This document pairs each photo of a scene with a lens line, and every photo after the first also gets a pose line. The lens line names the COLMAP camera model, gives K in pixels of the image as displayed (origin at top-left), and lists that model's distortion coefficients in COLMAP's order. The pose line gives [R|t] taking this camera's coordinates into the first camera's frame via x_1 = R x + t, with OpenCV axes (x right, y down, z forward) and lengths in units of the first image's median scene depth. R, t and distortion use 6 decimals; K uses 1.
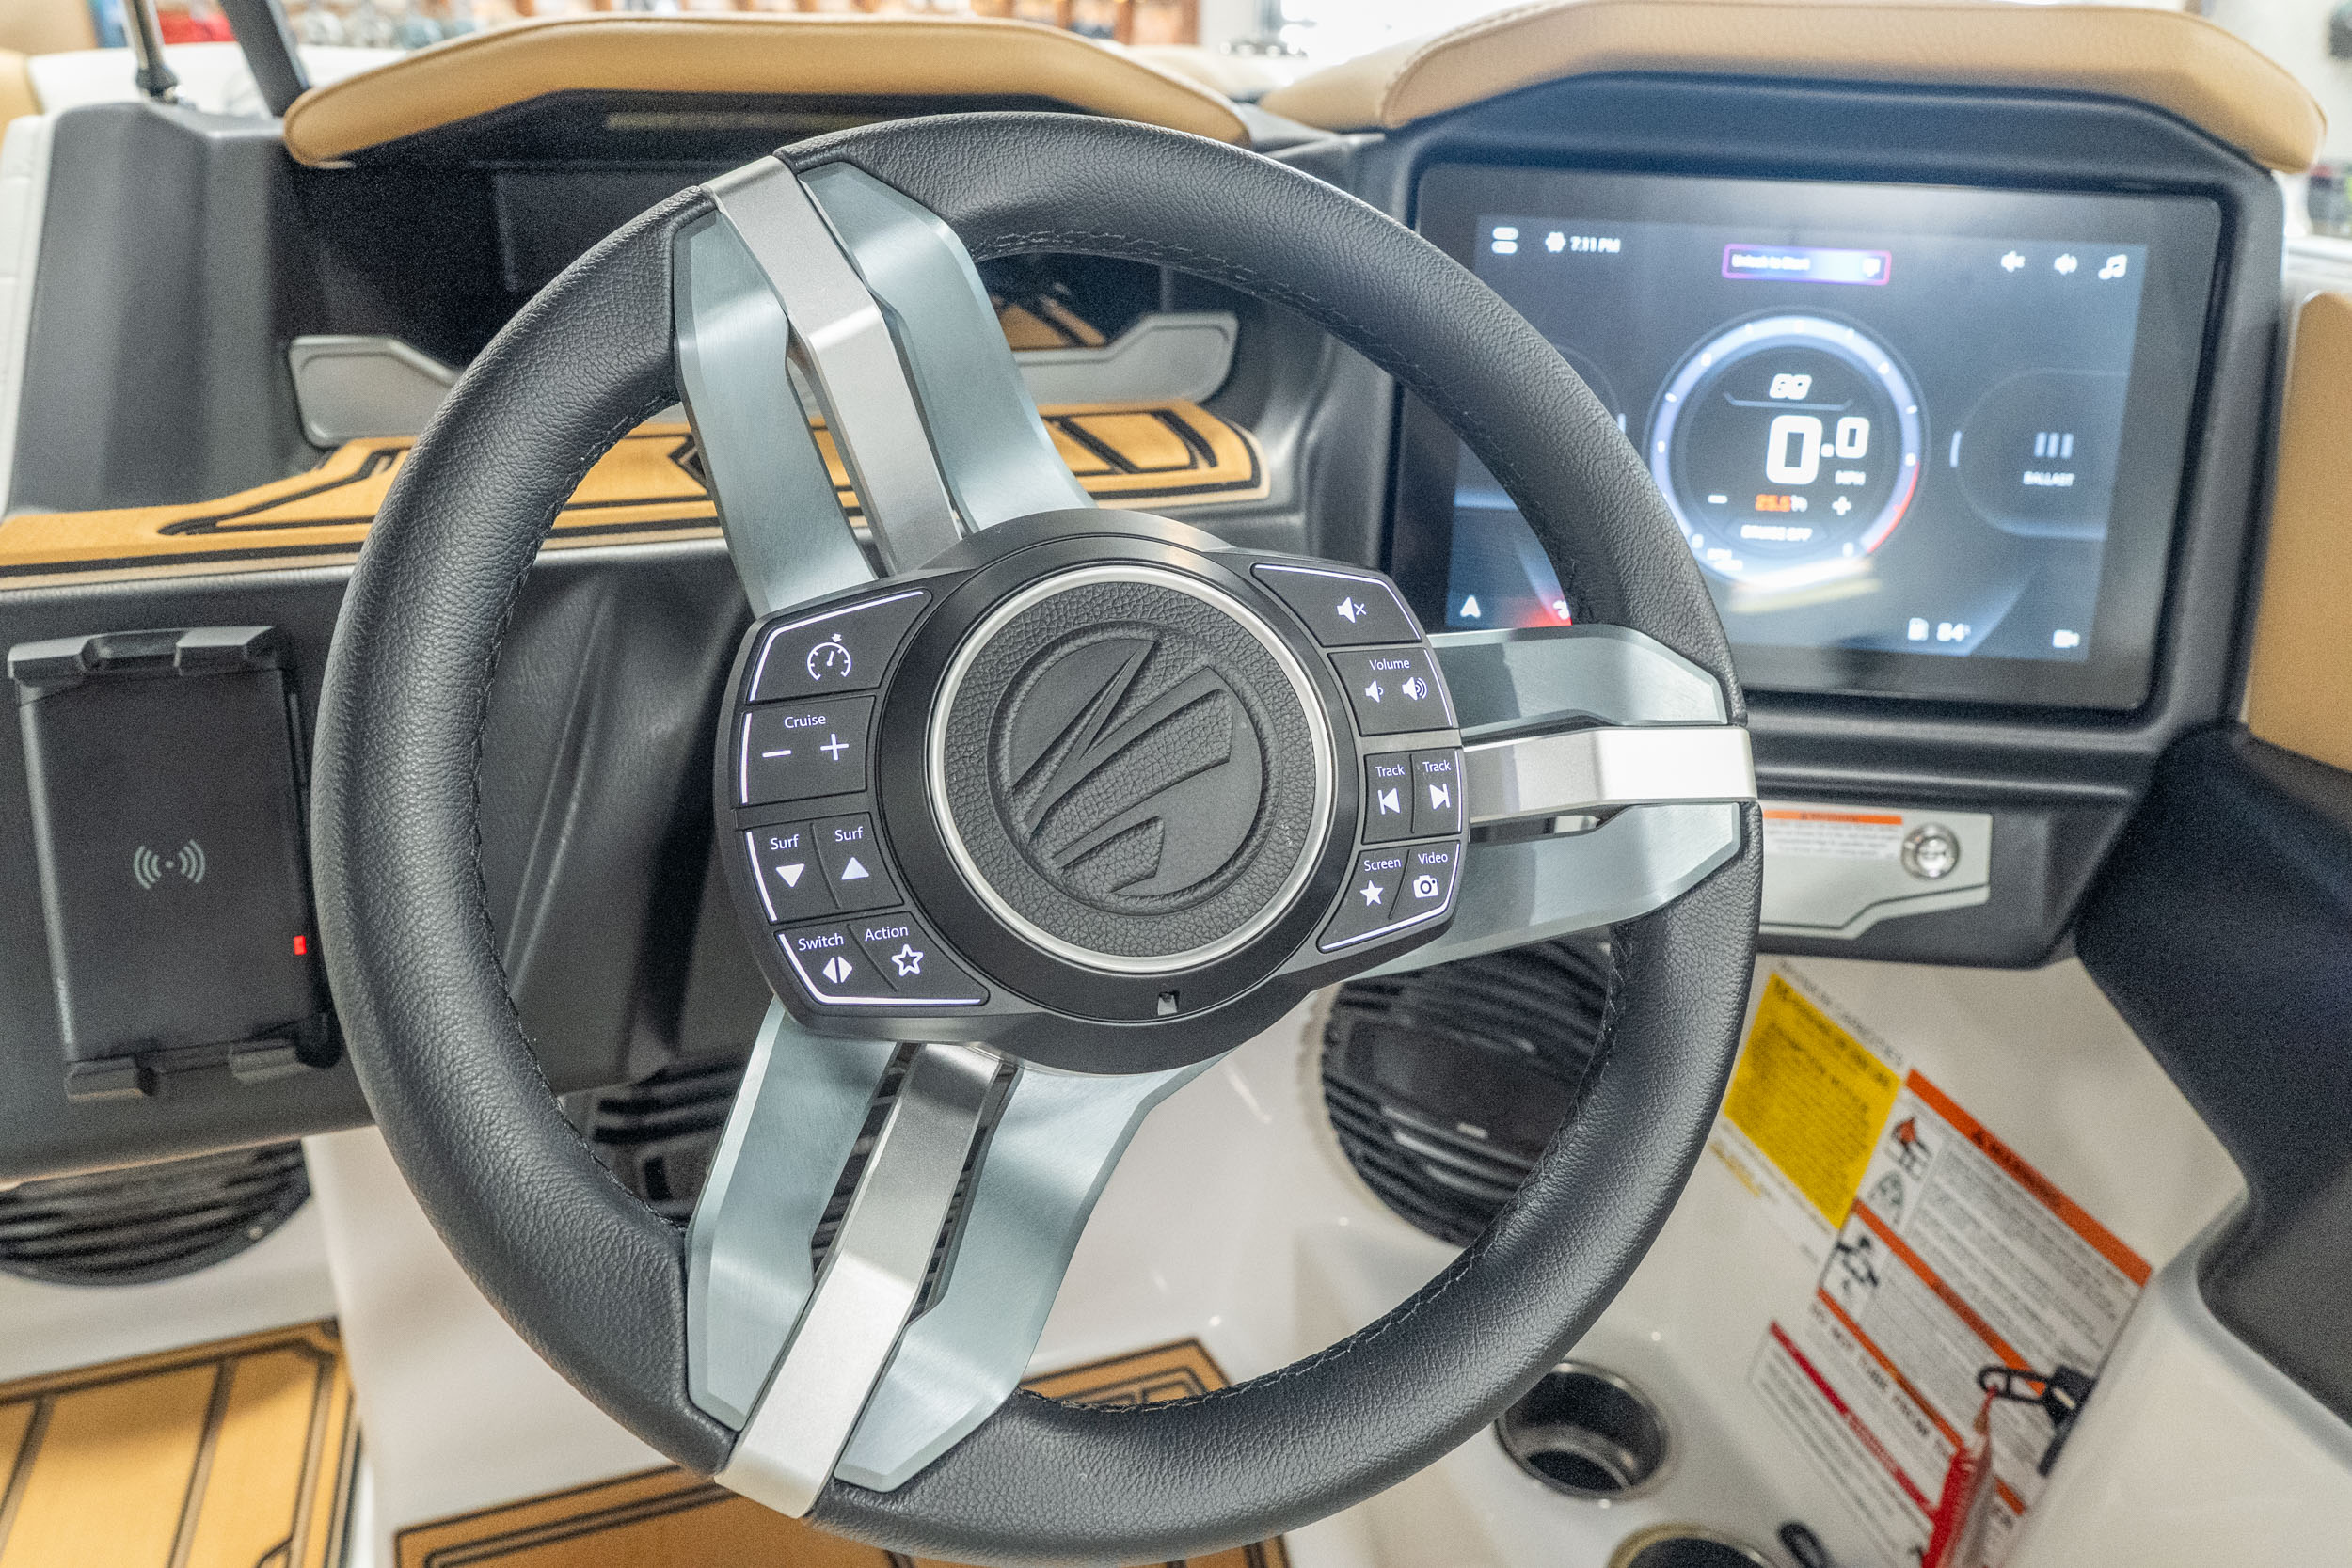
lens RADIAL K [[1627.5, 0, 1189.2], [0, 1627.5, 788.2], [0, 0, 1]] dist [-0.003797, 0.001695]
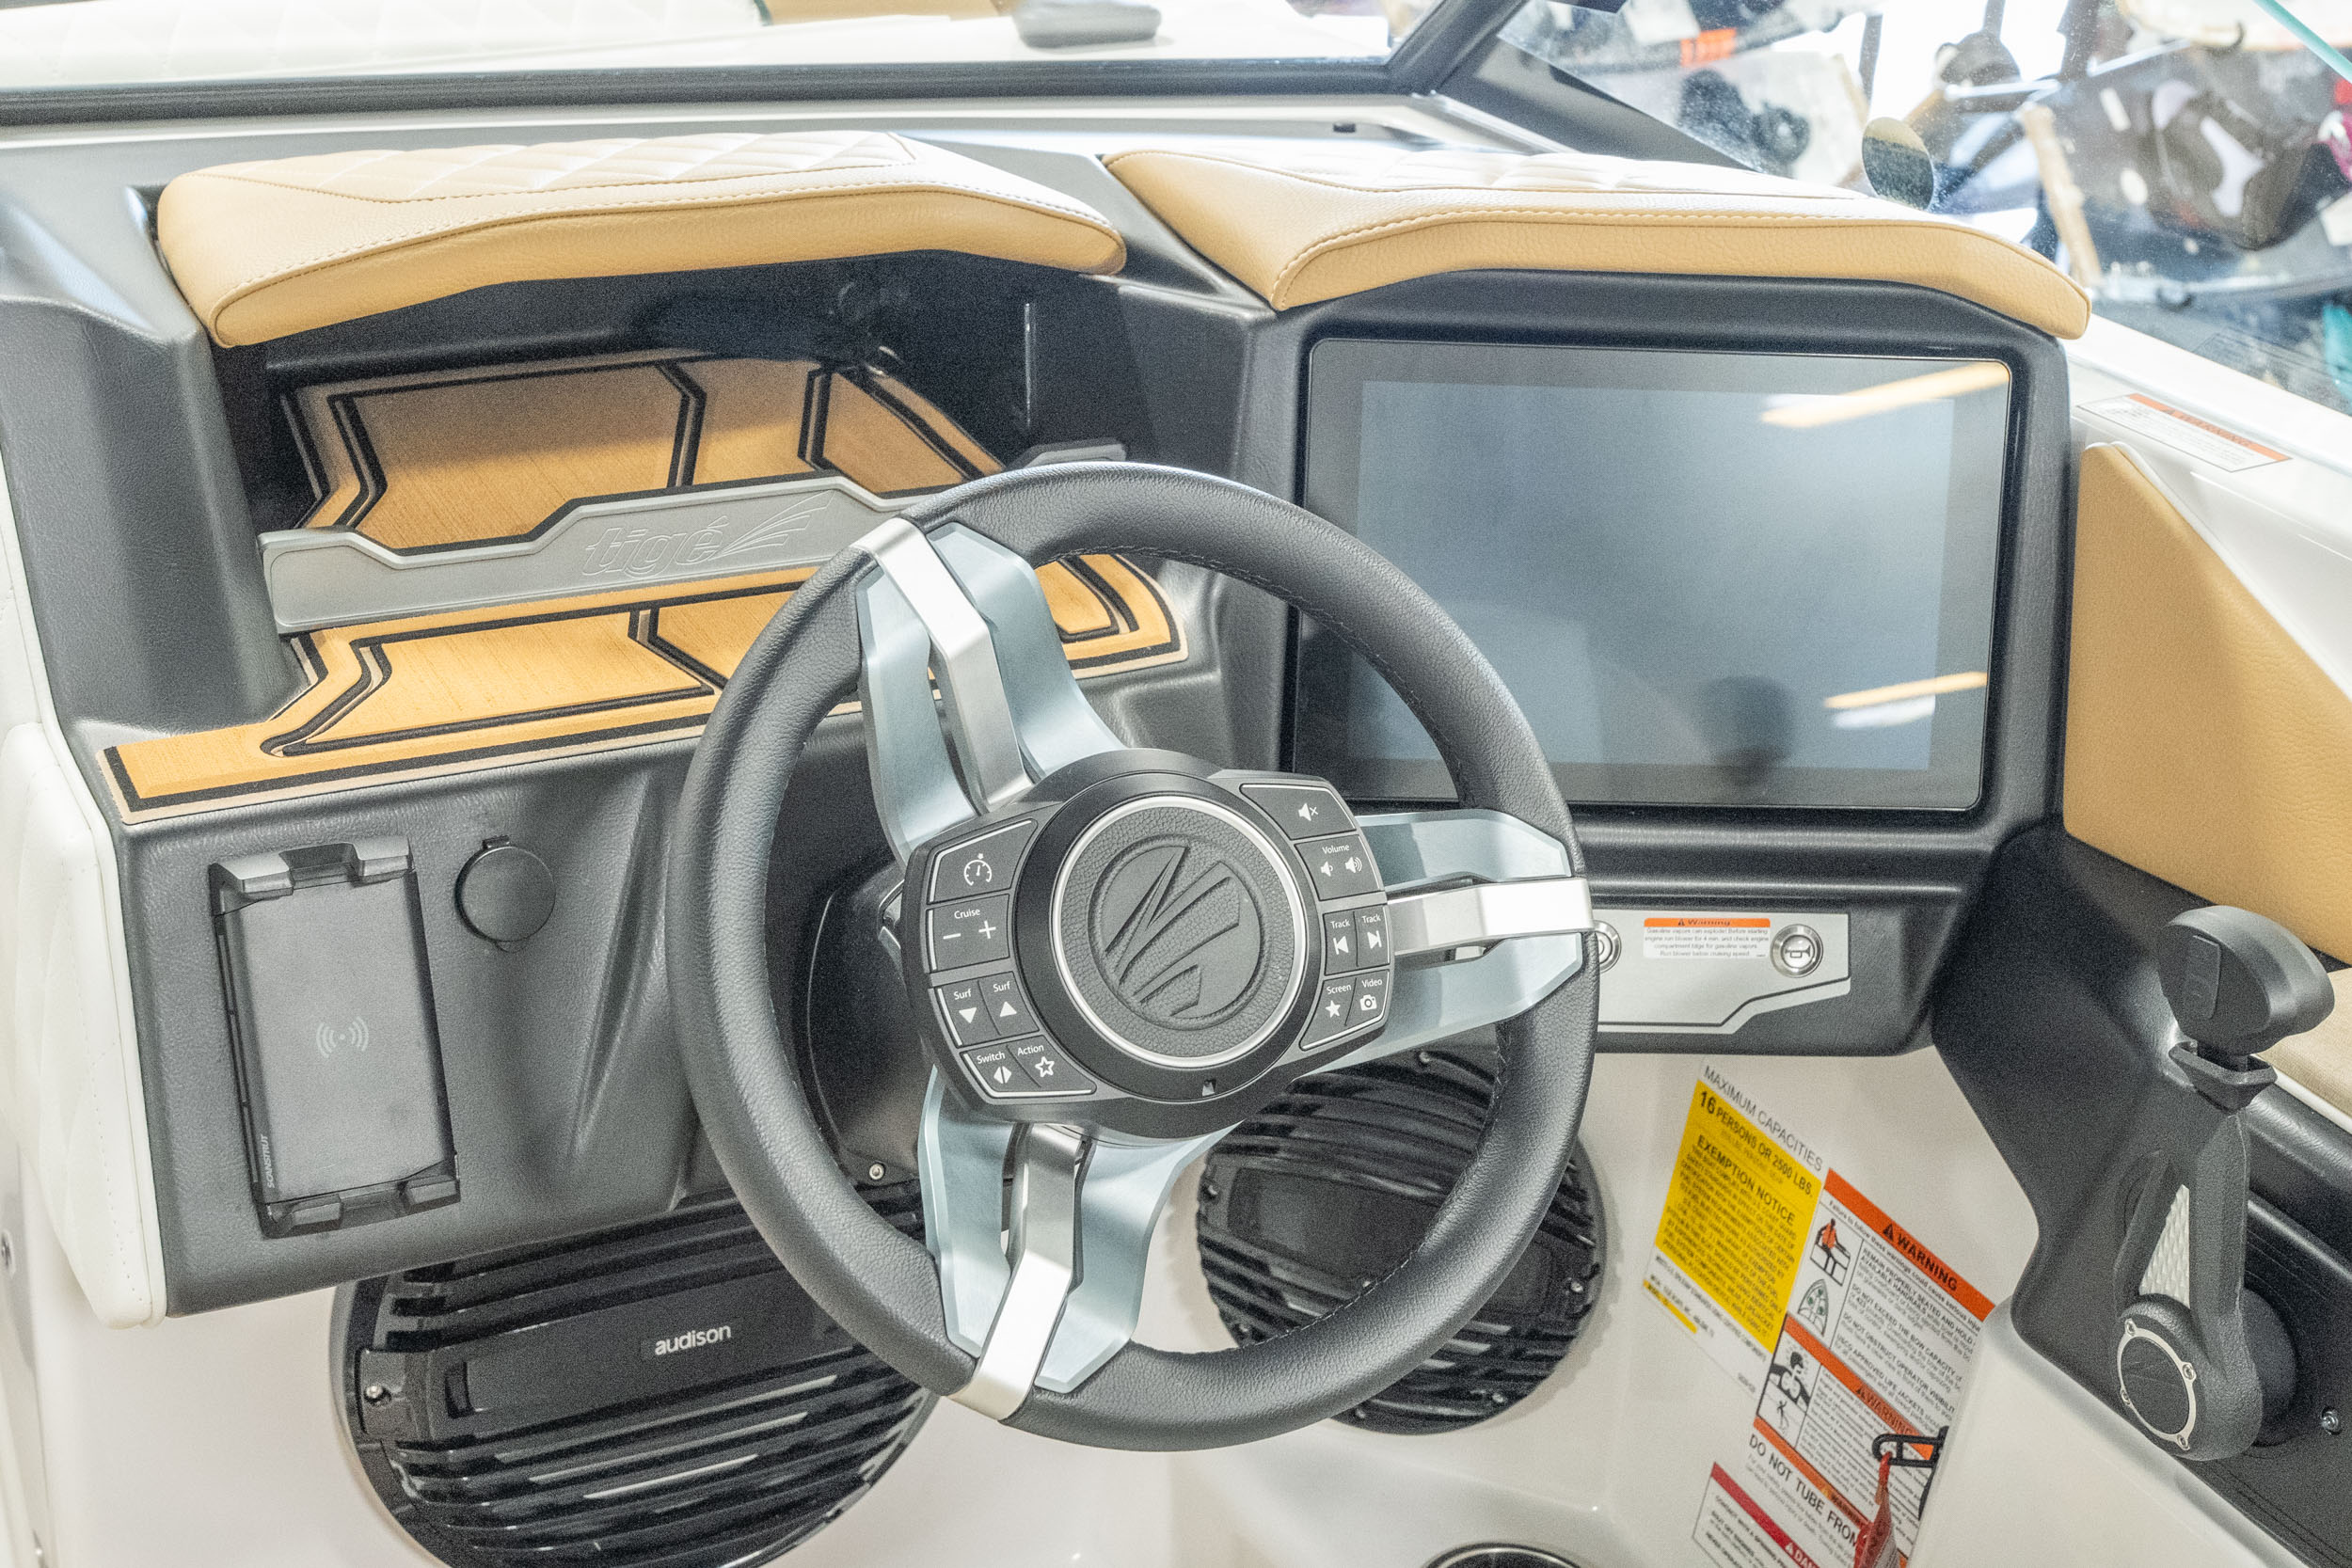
lens RADIAL K [[3461.3, 0, 1179.8], [0, 3461.3, 779.5], [0, 0, 1]] dist [0.104545, 0.000000]
pose [[0.989344, -0.039950, 0.140005, -0.289218], [0.041478, 0.999107, -0.008013, -0.078329], [-0.139560, 0.013735, 0.990118, -1.323763]]
